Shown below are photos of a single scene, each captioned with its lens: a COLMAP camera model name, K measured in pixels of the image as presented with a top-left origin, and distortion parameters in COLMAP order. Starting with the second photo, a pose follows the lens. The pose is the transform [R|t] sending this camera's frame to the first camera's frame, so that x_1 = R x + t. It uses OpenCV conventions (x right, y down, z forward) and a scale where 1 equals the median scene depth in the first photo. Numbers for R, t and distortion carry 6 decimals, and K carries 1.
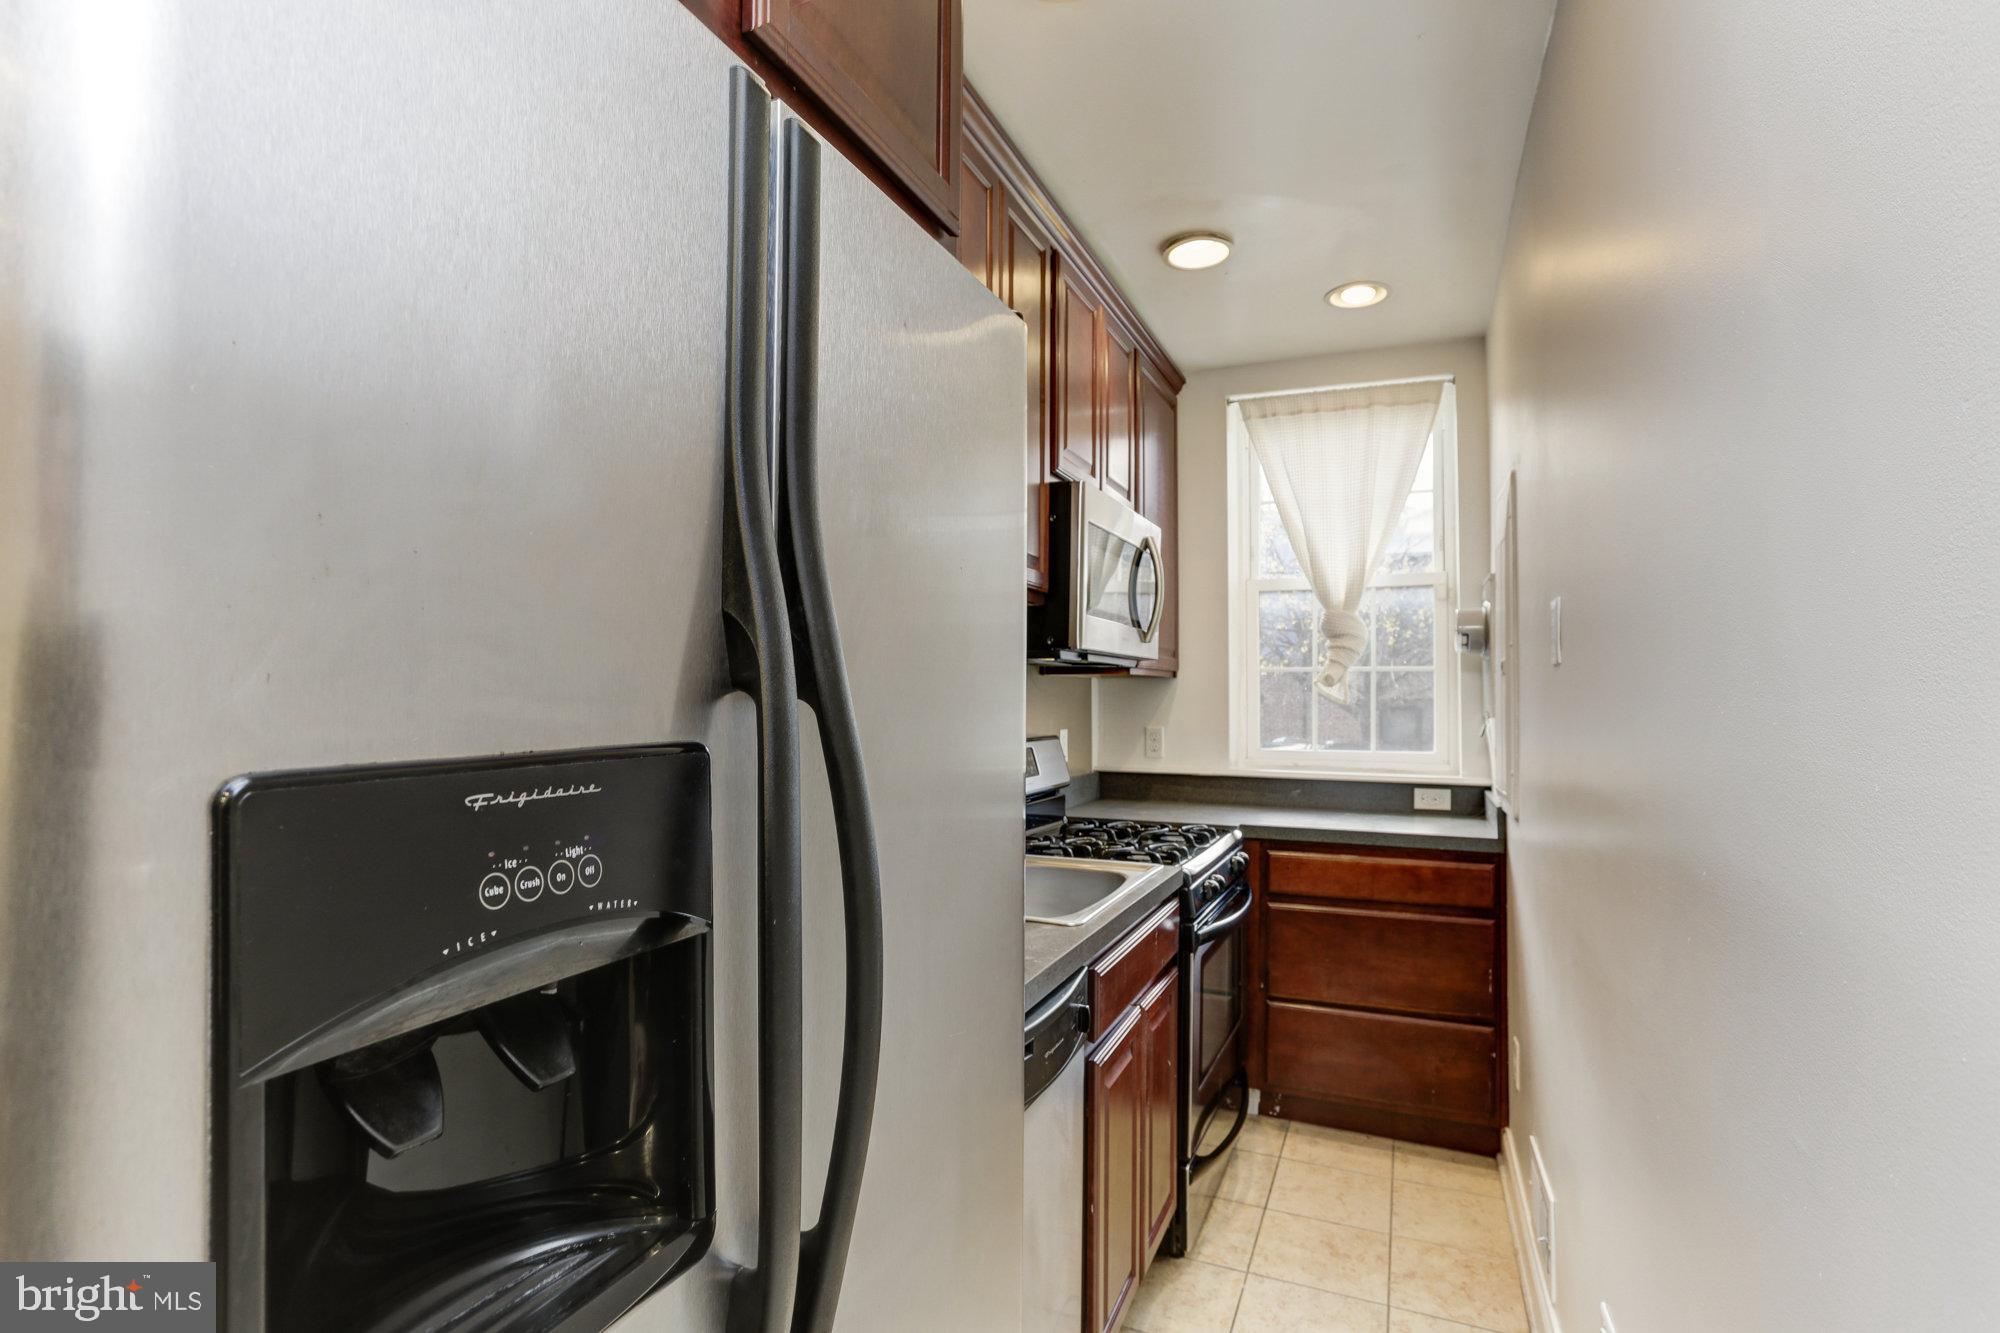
lens RADIAL K [[990.9, 0, 999.3], [0, 990.9, 689.7], [0, 0, 1]] dist [-0.034281, 0.025797]
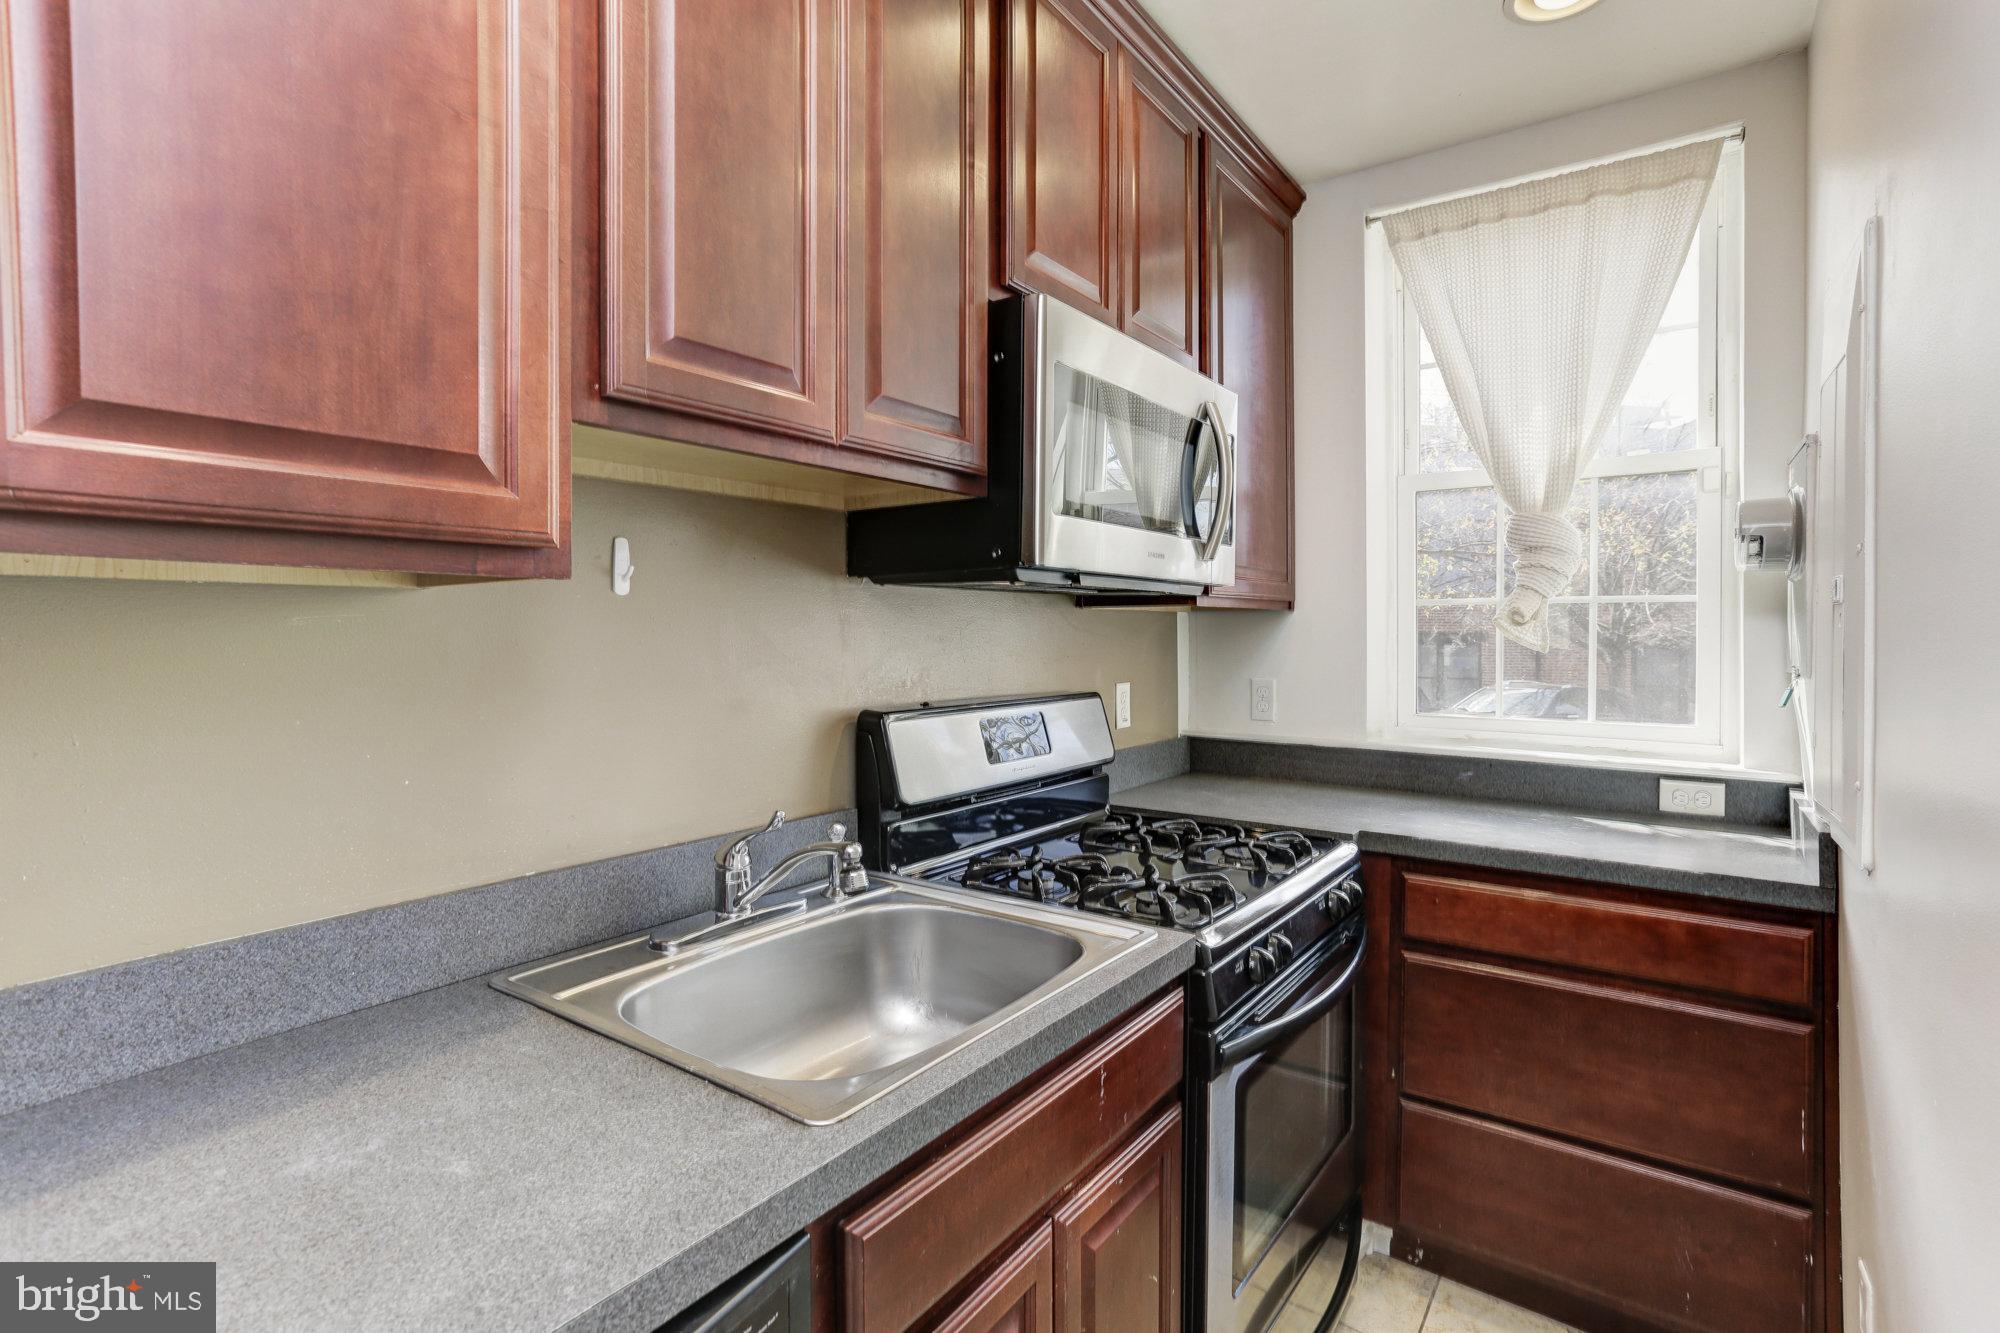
lens RADIAL K [[980.5, 0, 956.4], [0, 980.5, 644.0], [0, 0, 1]] dist [-0.028866, 0.021874]
pose [[0.971484, 0.003405, -0.237079, 0.135067], [0.000862, 0.999840, 0.017894, -0.002225], [0.237102, -0.017588, 0.971326, 0.297215]]
